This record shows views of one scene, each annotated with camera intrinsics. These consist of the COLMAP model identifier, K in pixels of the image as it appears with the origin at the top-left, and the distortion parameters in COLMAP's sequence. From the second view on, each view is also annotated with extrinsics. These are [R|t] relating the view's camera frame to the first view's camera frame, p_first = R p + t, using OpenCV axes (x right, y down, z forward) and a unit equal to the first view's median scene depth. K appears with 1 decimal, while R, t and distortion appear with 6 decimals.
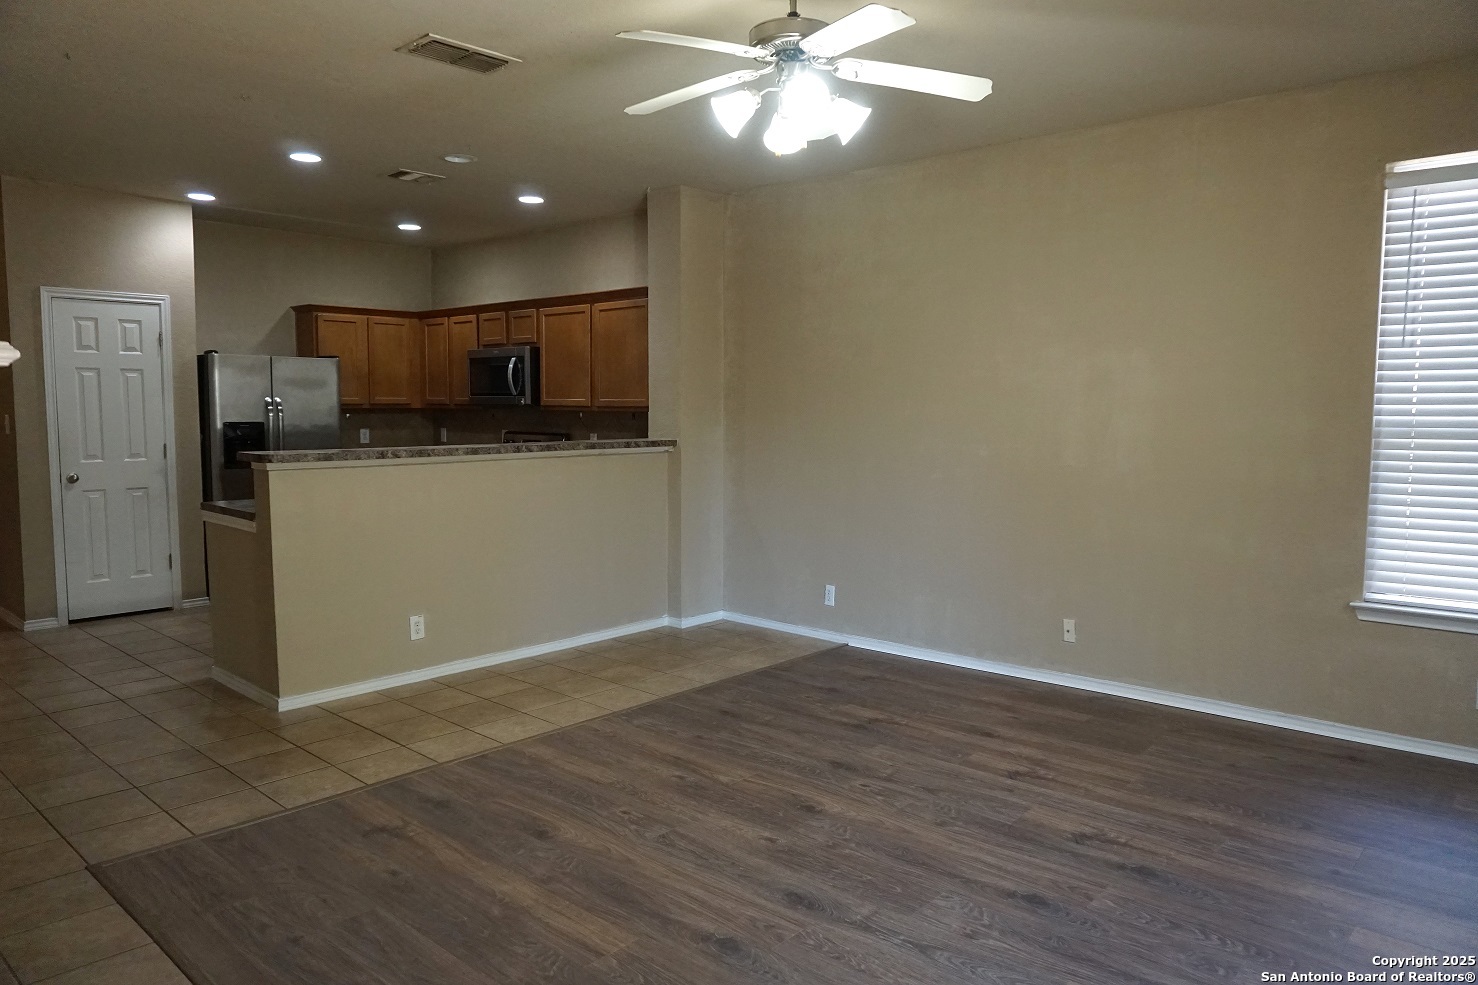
lens RADIAL K [[1006.6, 0, 739.0], [0, 1006.6, 492.5], [0, 0, 1]] dist [-0.045075, 0.000745]
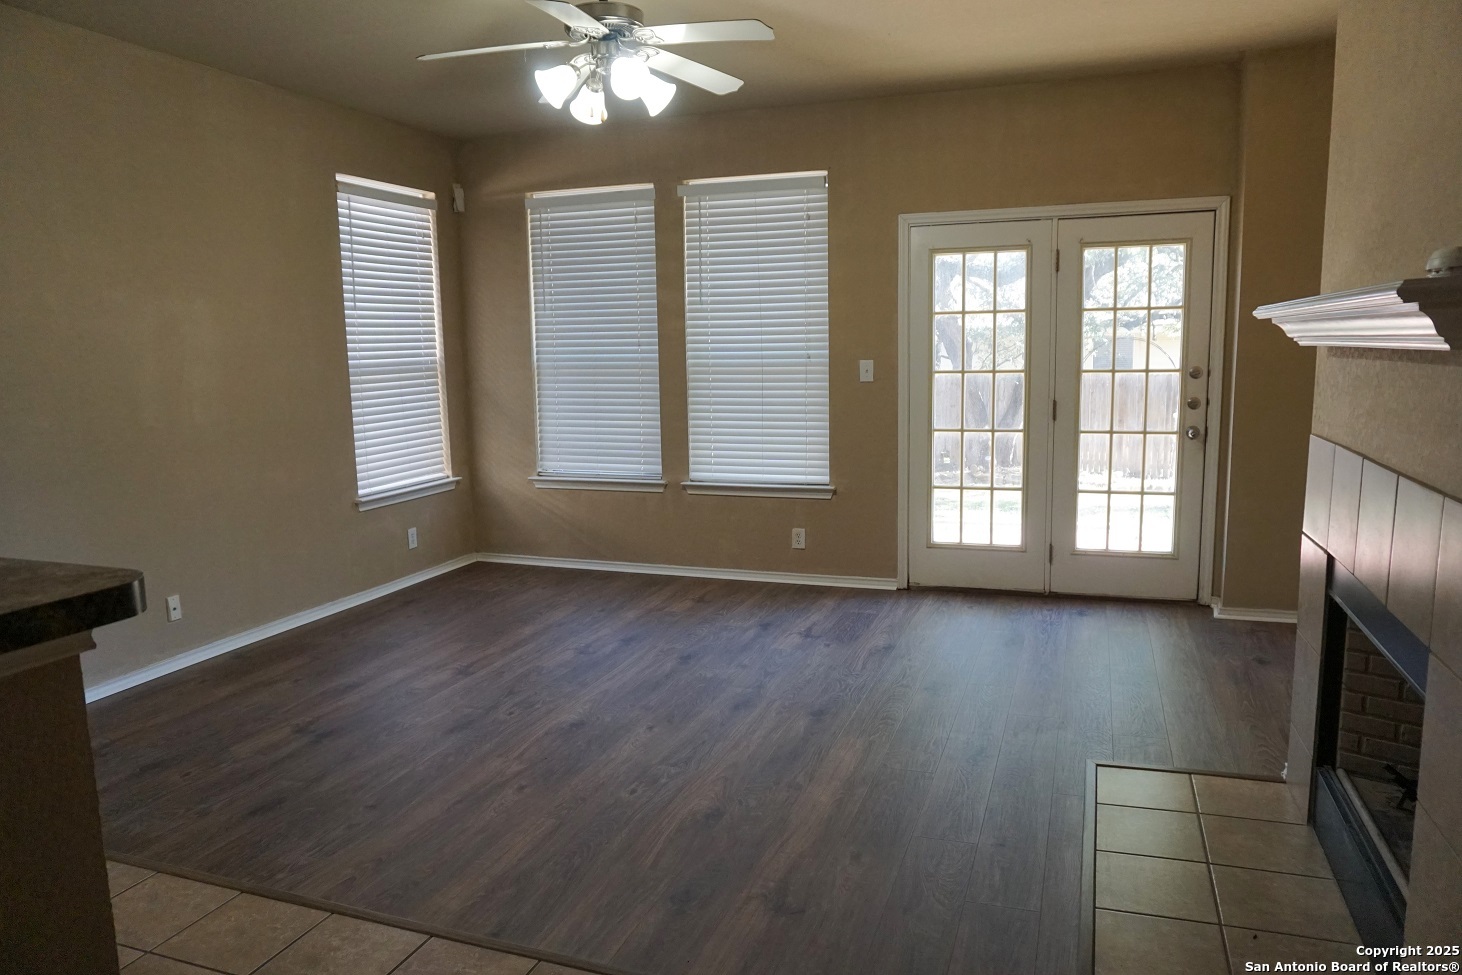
lens RADIAL K [[1004.0, 0, 731.0], [0, 1004.0, 487.5], [0, 0, 1]] dist [-0.021568, -0.001111]
pose [[-0.381281, -0.128003, 0.915554, -0.886050], [0.095194, 0.979667, 0.176610, -0.106064], [-0.919545, 0.154493, -0.361343, 1.104939]]
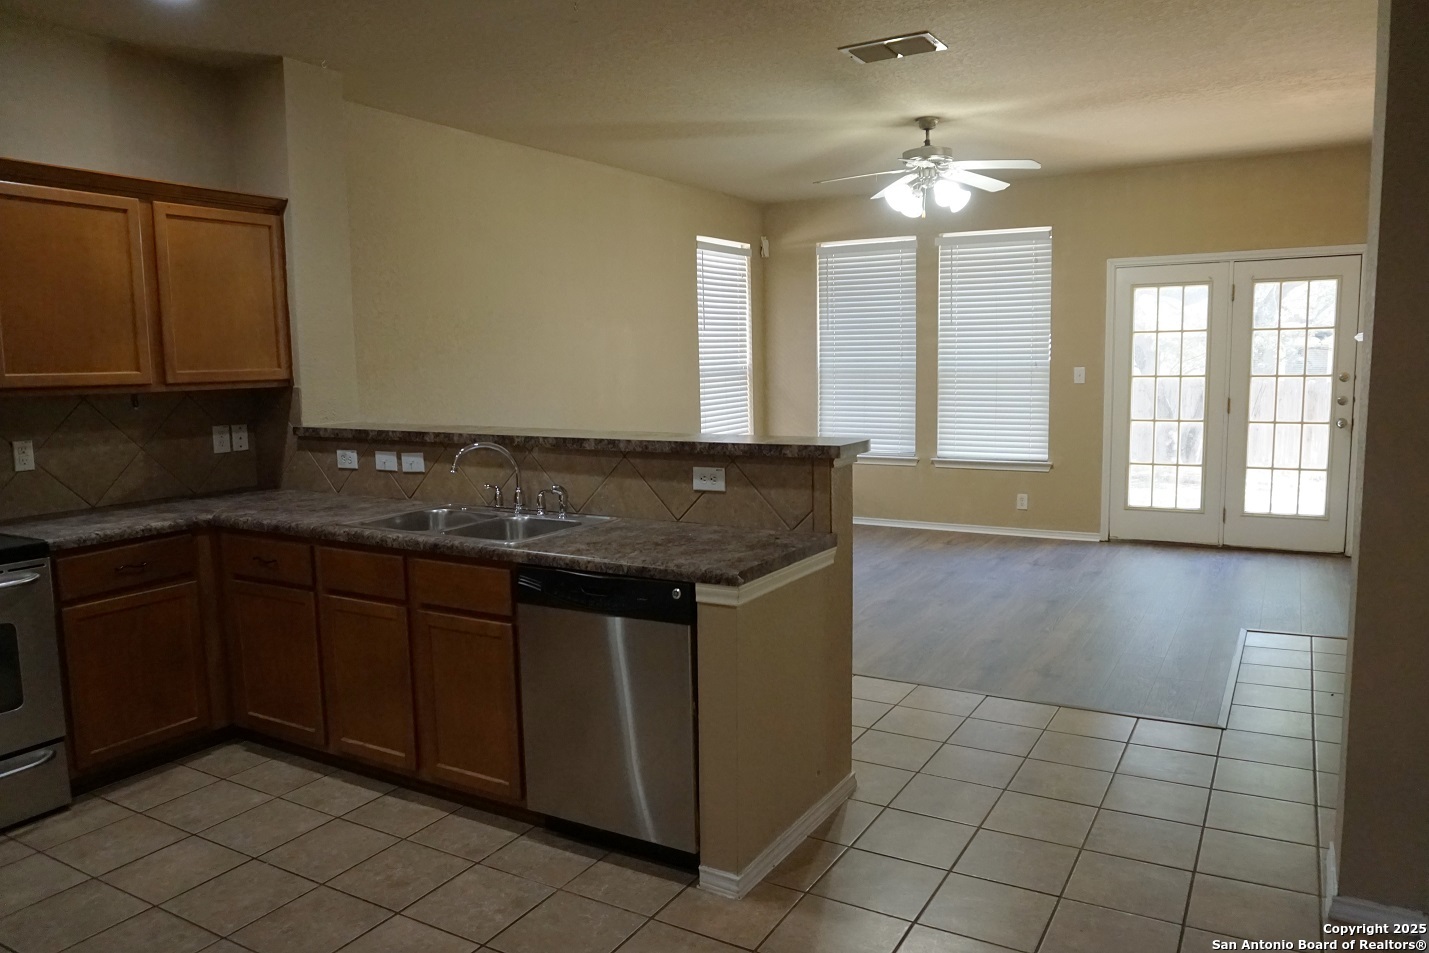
lens RADIAL K [[1003.4, 0, 714.5], [0, 1003.4, 476.5], [0, 0, 1]] dist [-0.044537, 0.045182]
pose [[-0.207613, -0.118011, 0.971067, -1.364022], [0.100756, 0.984837, 0.141226, -0.147478], [-0.973008, 0.127161, -0.192574, 1.460410]]
